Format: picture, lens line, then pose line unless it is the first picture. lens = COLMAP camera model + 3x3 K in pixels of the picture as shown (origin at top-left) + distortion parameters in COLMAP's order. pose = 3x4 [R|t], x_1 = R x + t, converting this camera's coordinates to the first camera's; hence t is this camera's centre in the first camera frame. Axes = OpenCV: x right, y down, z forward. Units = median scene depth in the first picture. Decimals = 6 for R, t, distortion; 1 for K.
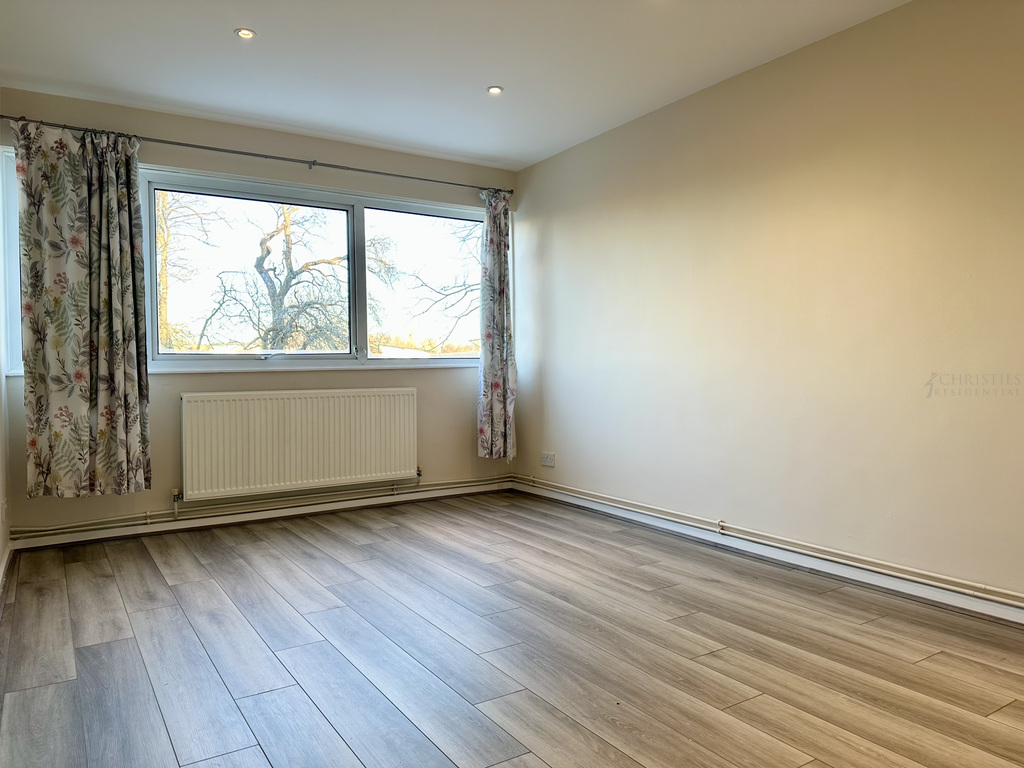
lens RADIAL K [[725.0, 0, 511.2], [0, 725.0, 375.3], [0, 0, 1]] dist [0.003710, -0.007396]
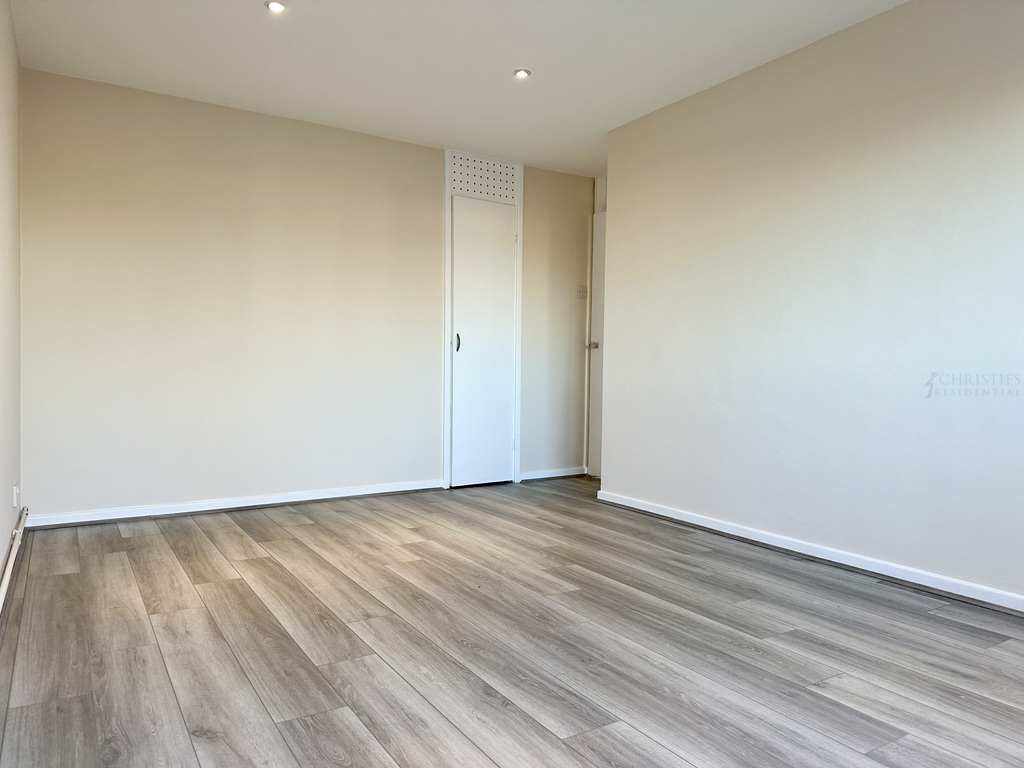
lens RADIAL K [[725.0, 0, 511.8], [0, 725.0, 382.0], [0, 0, 1]] dist [0.003710, -0.007396]
pose [[-0.999854, -0.003347, 0.016771, 0.046698], [-0.002653, 0.999145, 0.041247, -0.001833], [-0.016895, 0.041196, -0.999008, 1.791185]]
